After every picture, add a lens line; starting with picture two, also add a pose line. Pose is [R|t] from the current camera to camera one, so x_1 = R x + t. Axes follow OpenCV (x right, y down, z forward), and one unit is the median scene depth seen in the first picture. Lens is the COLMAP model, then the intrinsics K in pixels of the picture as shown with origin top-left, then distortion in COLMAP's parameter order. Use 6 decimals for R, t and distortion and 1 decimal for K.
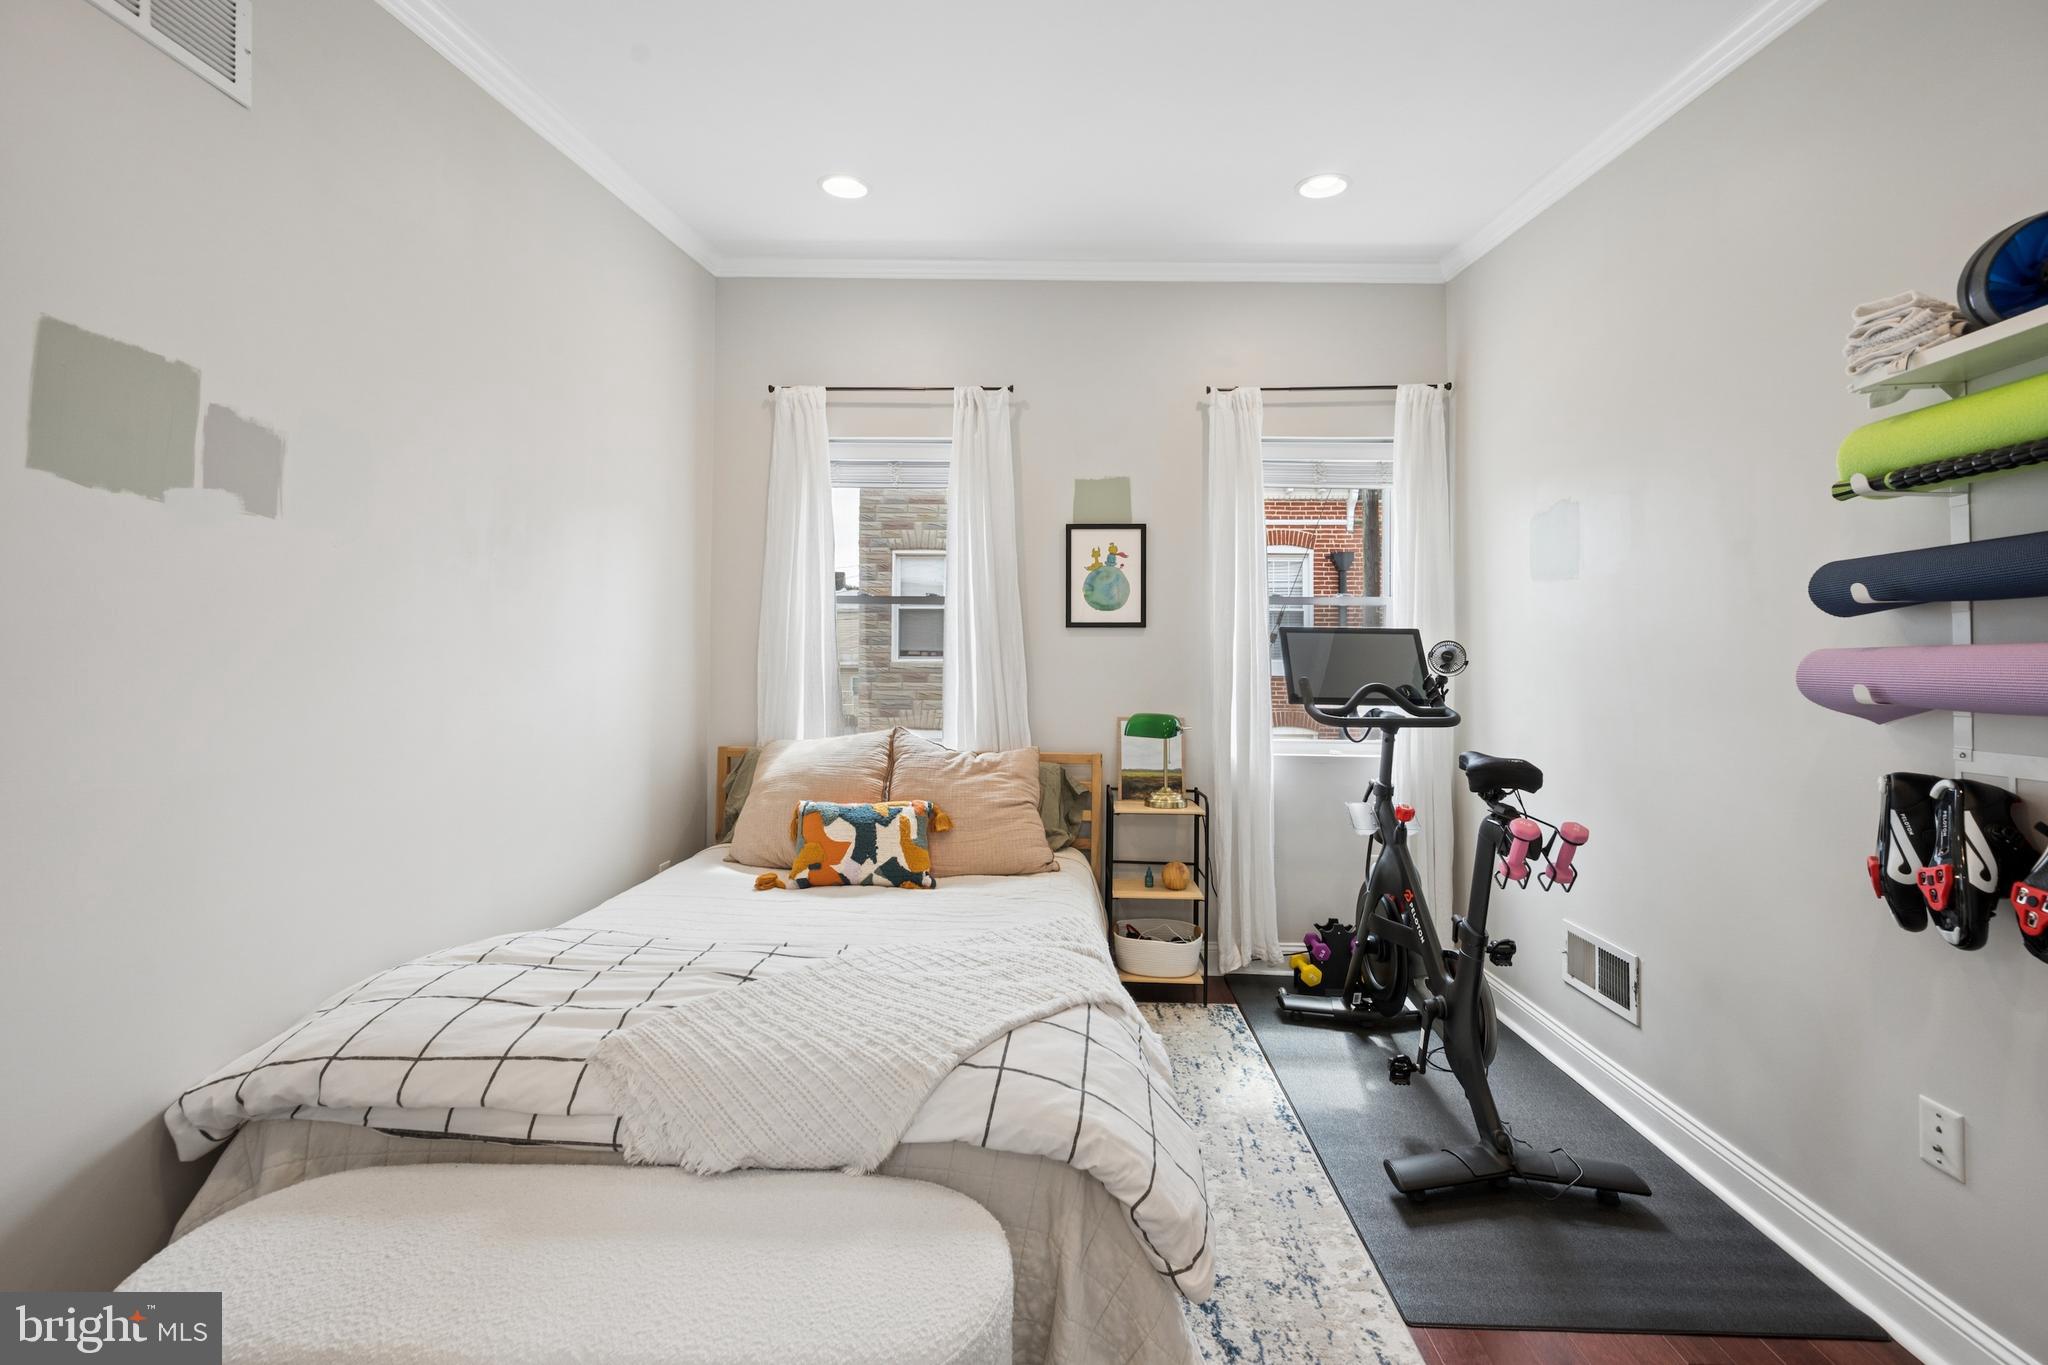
lens RADIAL K [[813.7, 0, 1020.8], [0, 813.7, 667.0], [0, 0, 1]] dist [-0.000556, 0.000069]
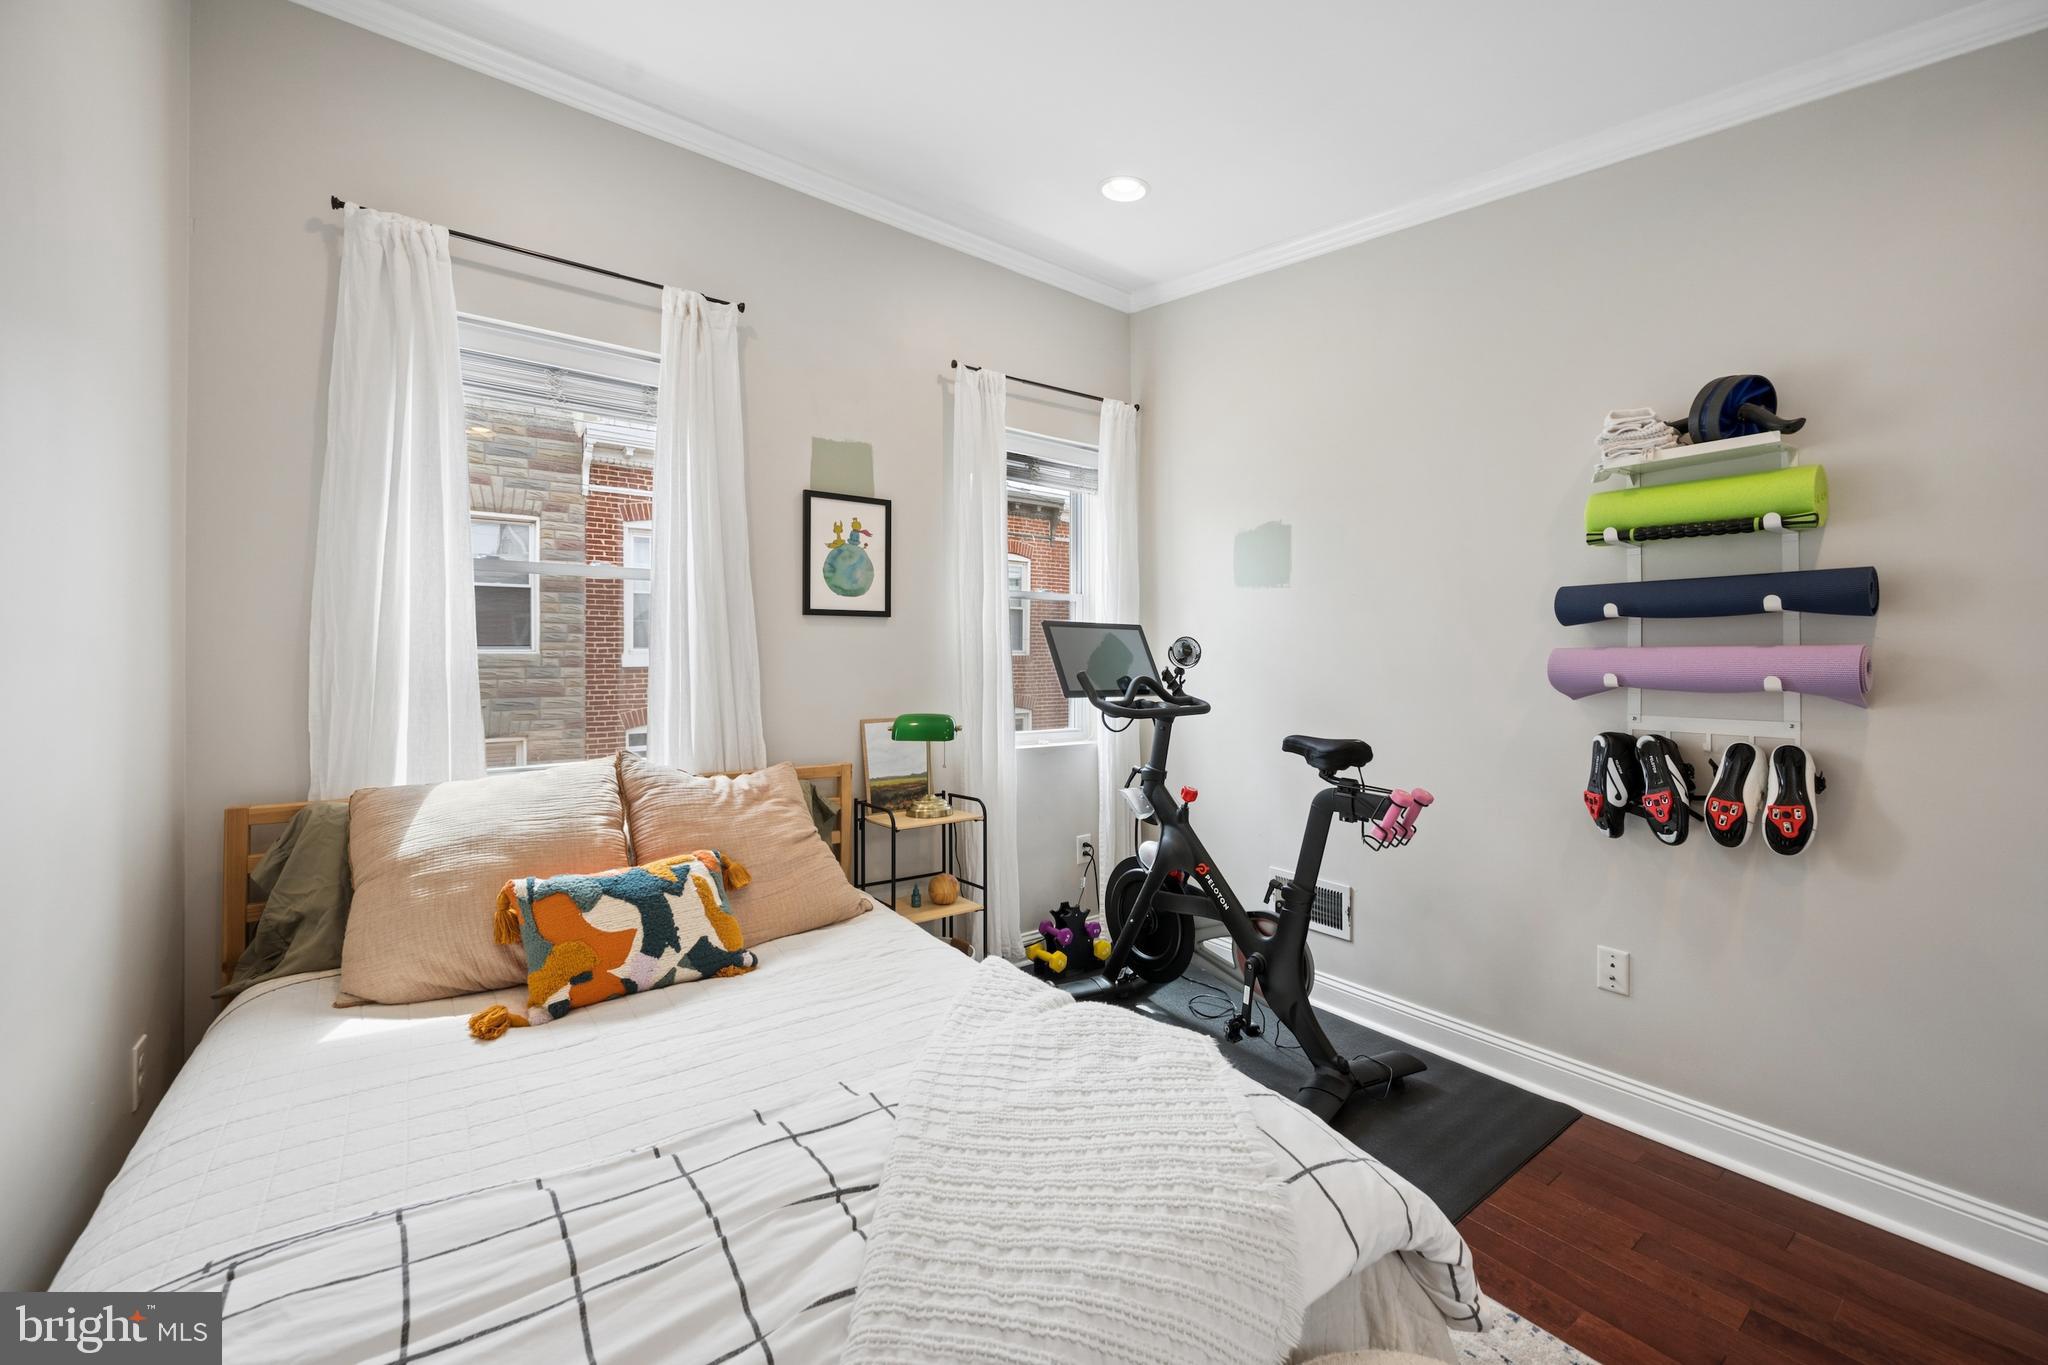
lens RADIAL K [[813.7, 0, 1020.8], [0, 813.7, 667.0], [0, 0, 1]] dist [-0.000556, 0.000069]
pose [[0.784141, -0.013731, 0.620431, -0.357181], [0.005030, 0.999863, 0.015772, -0.009252], [-0.620562, -0.009247, 0.784103, 0.266174]]
